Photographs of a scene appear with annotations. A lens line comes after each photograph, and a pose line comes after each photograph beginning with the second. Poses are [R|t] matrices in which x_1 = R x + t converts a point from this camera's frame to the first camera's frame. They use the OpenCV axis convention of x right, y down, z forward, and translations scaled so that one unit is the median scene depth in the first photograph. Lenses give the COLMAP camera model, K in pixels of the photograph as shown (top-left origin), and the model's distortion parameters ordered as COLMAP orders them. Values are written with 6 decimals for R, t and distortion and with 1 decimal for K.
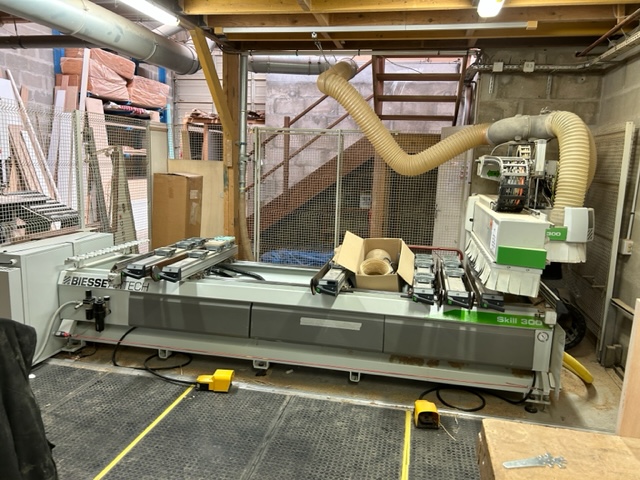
lens RADIAL K [[483.2, 0, 328.8], [0, 483.2, 240.0], [0, 0, 1]] dist [0.016461, -0.005828]
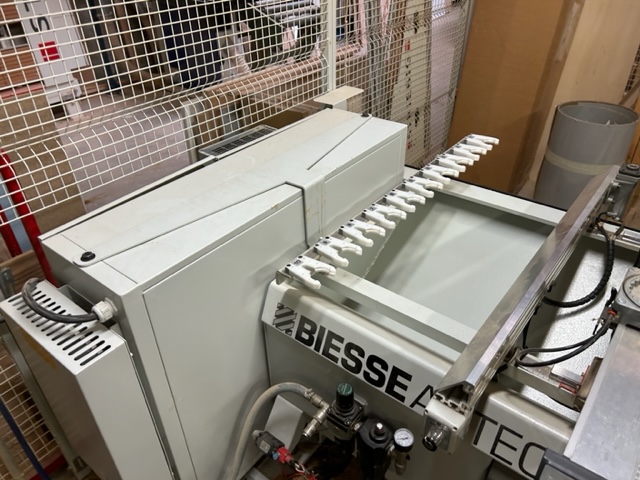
lens RADIAL K [[480.6, 0, 320.6], [0, 480.6, 243.6], [0, 0, 1]] dist [0.042662, -0.047576]
pose [[0.886347, 0.212441, -0.411409, -0.372041], [-0.021267, 0.906273, 0.422158, -0.090106], [0.462533, -0.365429, 0.807790, 0.721219]]
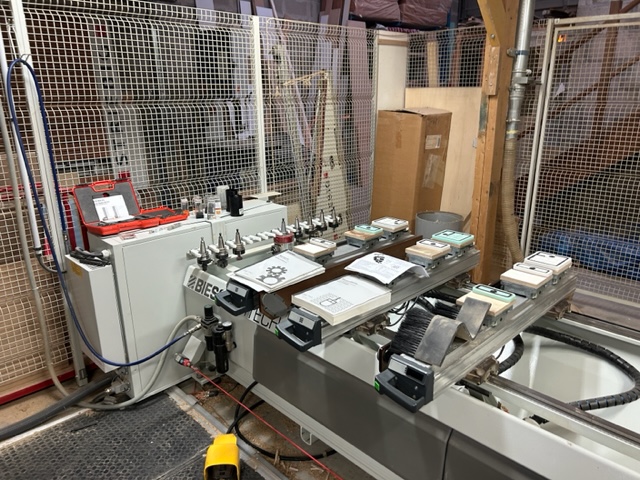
lens RADIAL K [[480.6, 0, 320.6], [0, 480.6, 243.6], [0, 0, 1]] dist [0.042662, -0.047576]
pose [[0.824205, 0.127184, -0.551824, -0.038887], [-0.050786, 0.987128, 0.151658, -0.071579], [0.564009, -0.096972, 0.820055, 0.528804]]
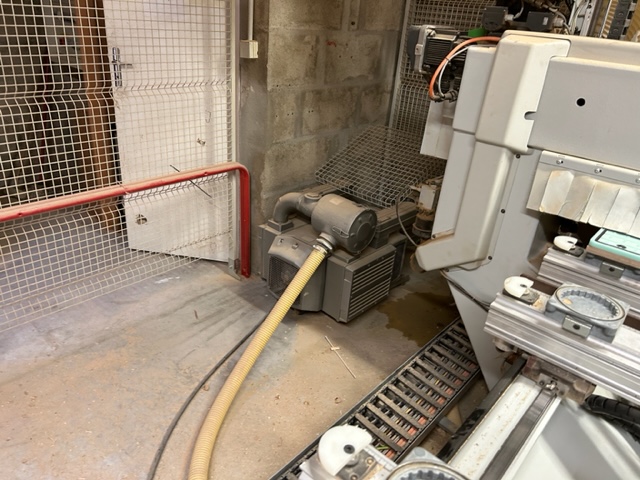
lens RADIAL K [[492.4, 0, 320.0], [0, 492.4, 240.0], [0, 0, 1]] dist [0.032693, 0.001392]
pose [[0.494857, -0.366147, 0.788069, -0.083892], [0.079117, 0.922113, 0.378745, -0.106683], [-0.865365, -0.125075, 0.485283, 0.977125]]
